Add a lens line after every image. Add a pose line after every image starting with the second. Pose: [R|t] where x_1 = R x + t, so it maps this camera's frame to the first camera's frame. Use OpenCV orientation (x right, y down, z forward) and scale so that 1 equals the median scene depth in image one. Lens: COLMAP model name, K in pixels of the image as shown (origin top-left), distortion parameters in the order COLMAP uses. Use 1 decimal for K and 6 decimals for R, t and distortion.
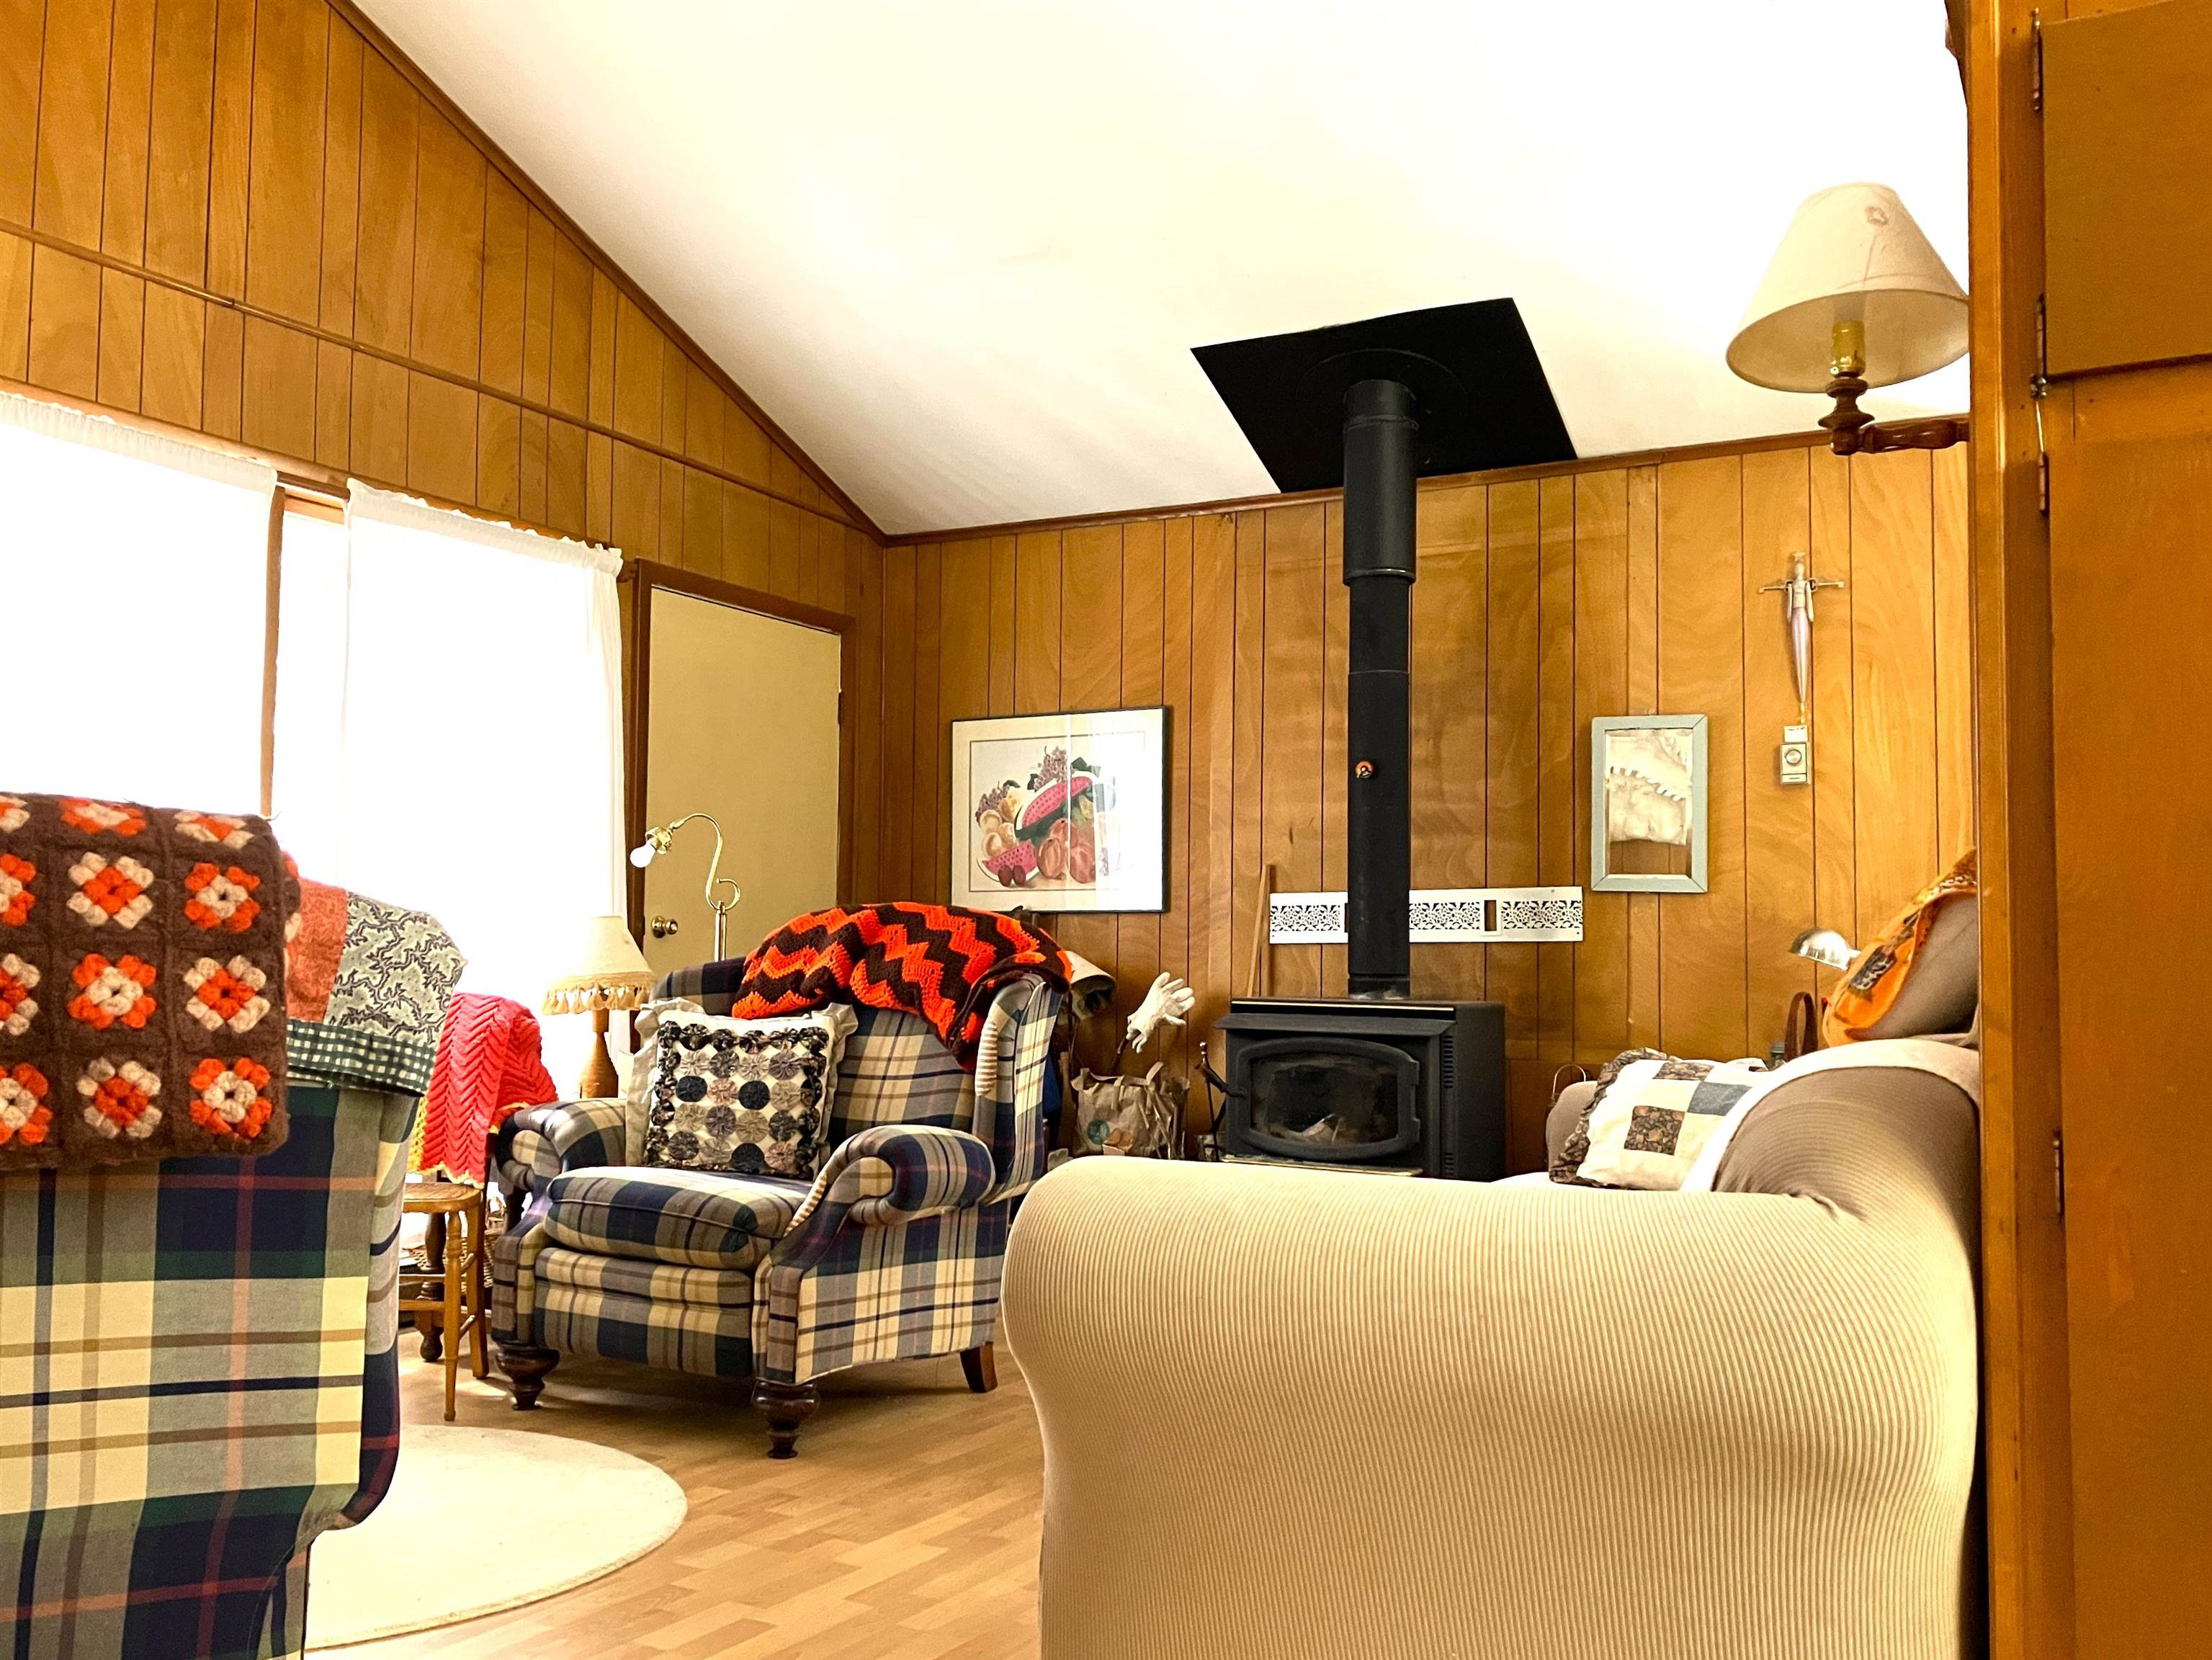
lens RADIAL K [[1804.5, 0, 1106.0], [0, 1804.5, 830.0], [0, 0, 1]] dist [0.000031, -0.000080]
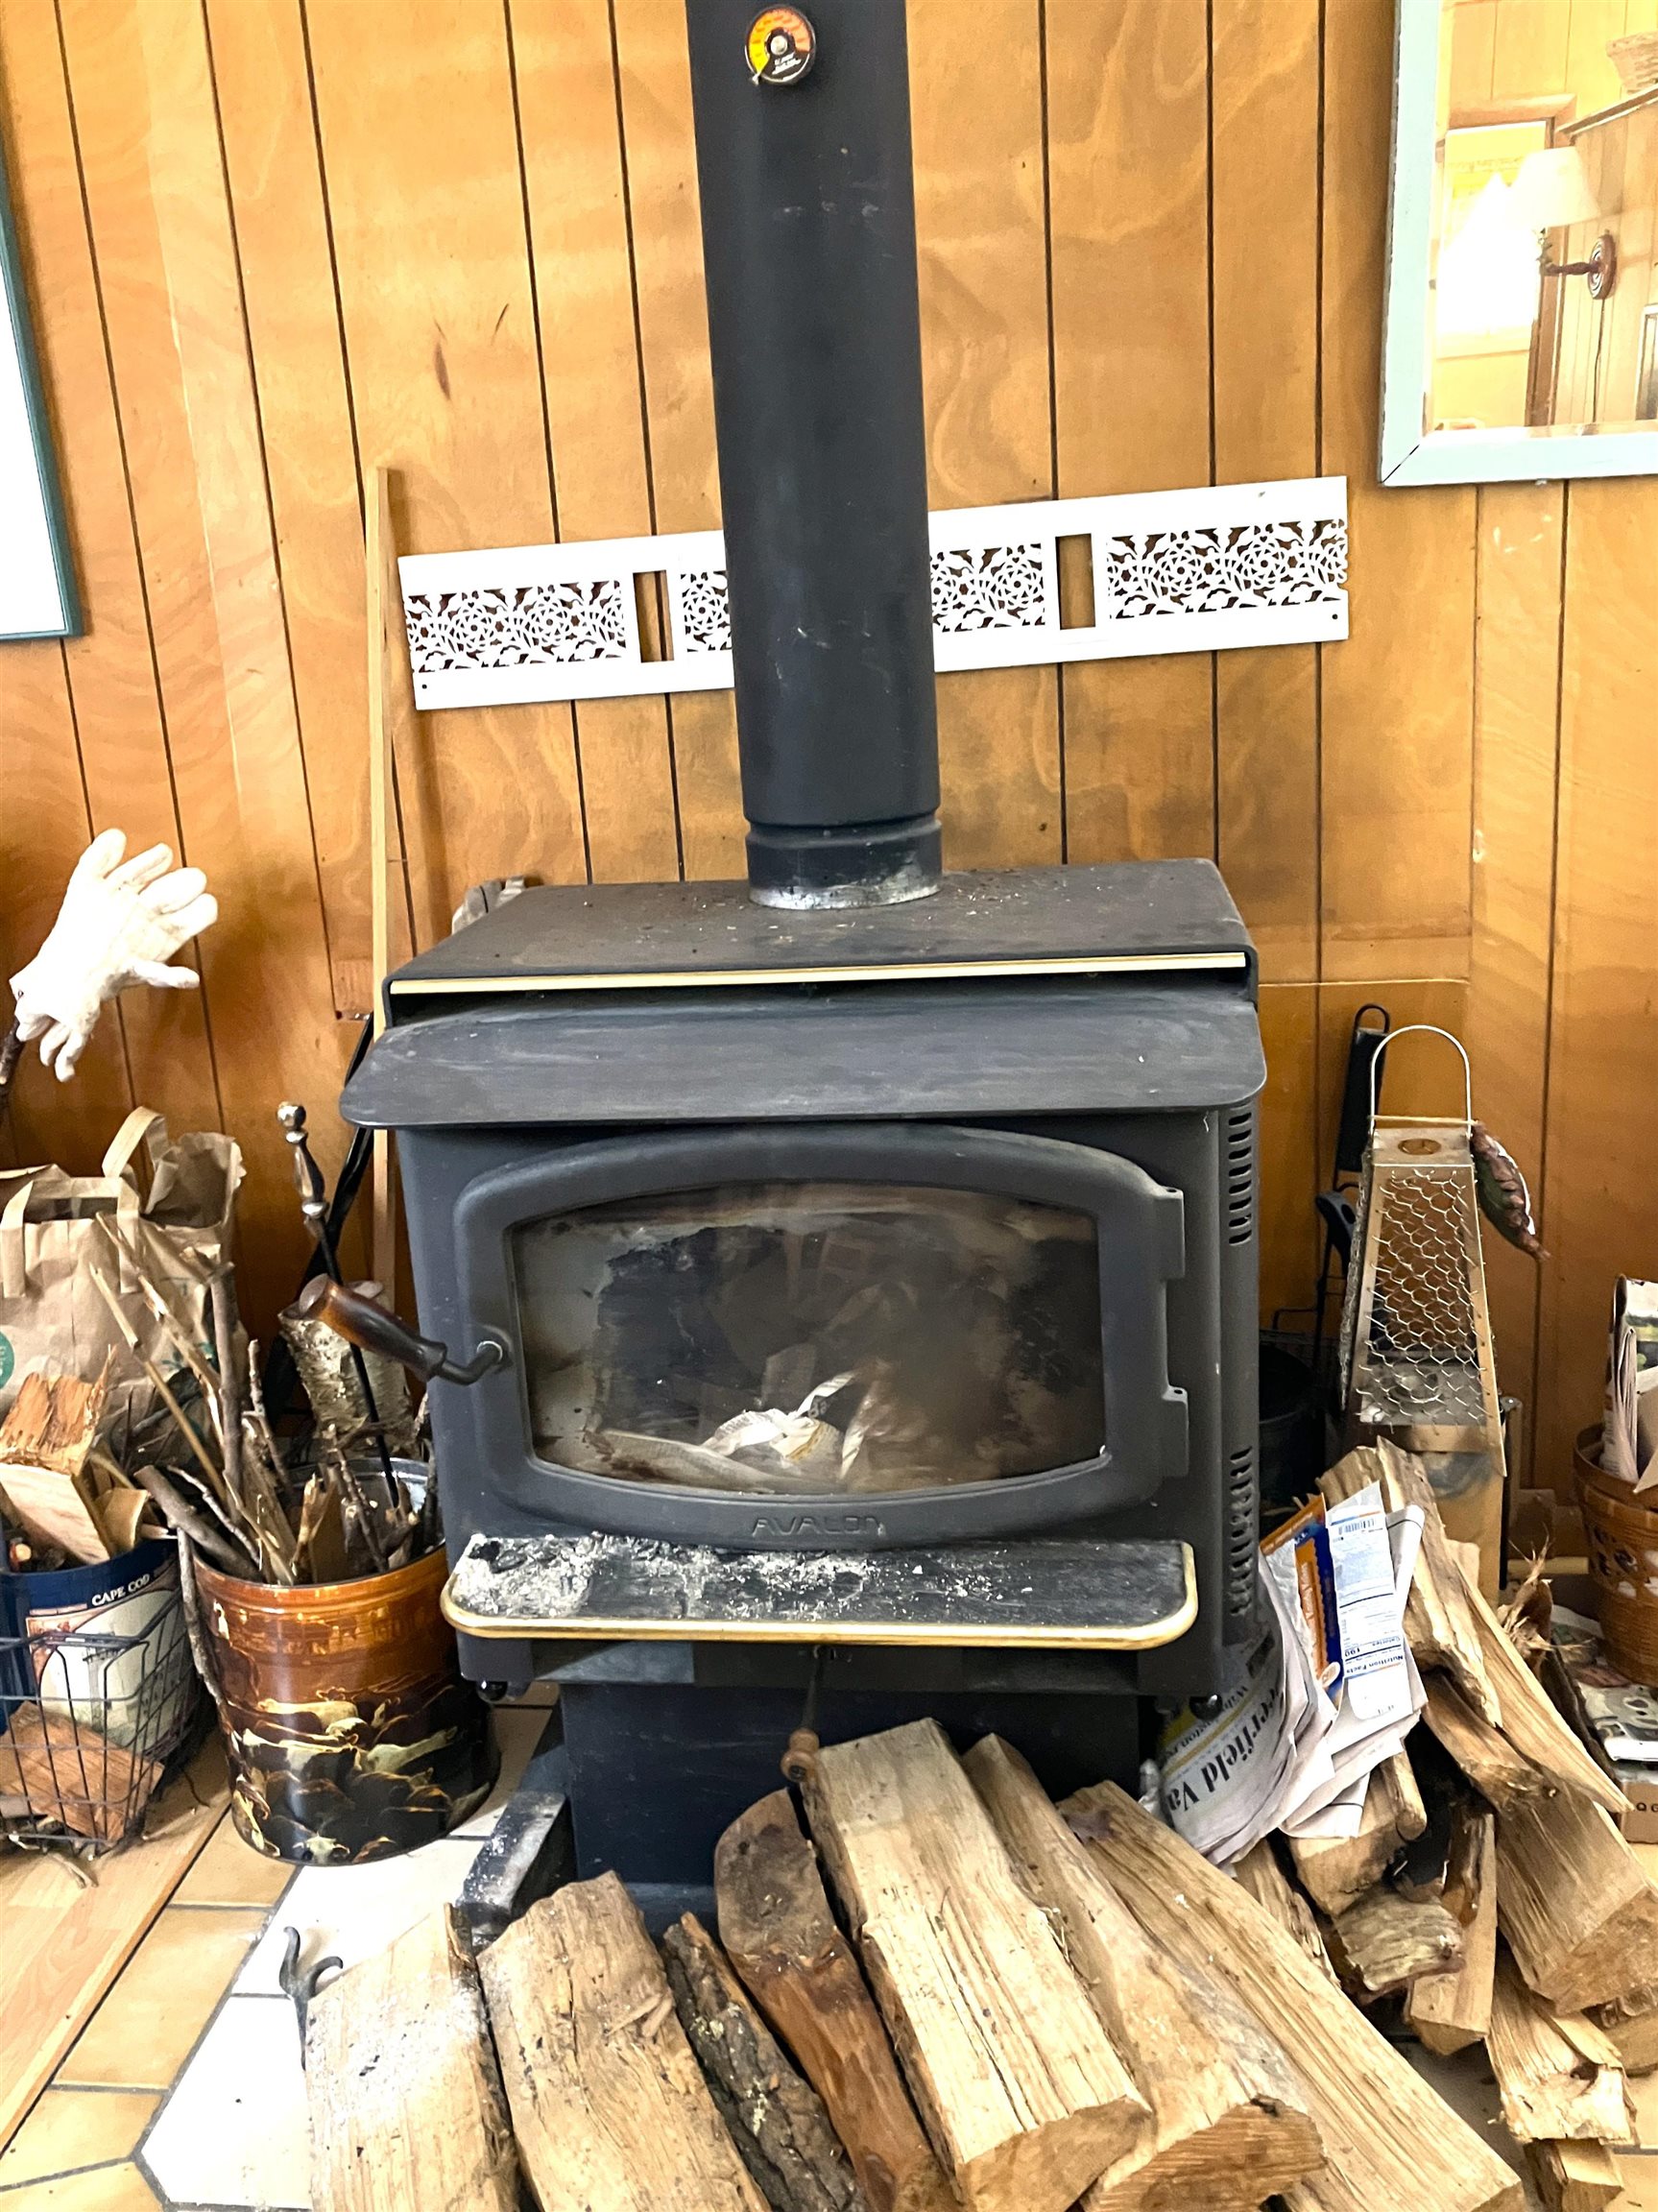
lens RADIAL K [[2050.9, 0, 829.9], [0, 2050.9, 1144.0], [0, 0, 1]] dist [0.003908, 0.017120]
pose [[0.929370, -0.165354, 0.330045, 0.023058], [0.050604, 0.942694, 0.329799, 0.017090], [-0.365665, -0.289804, 0.884479, 0.637921]]
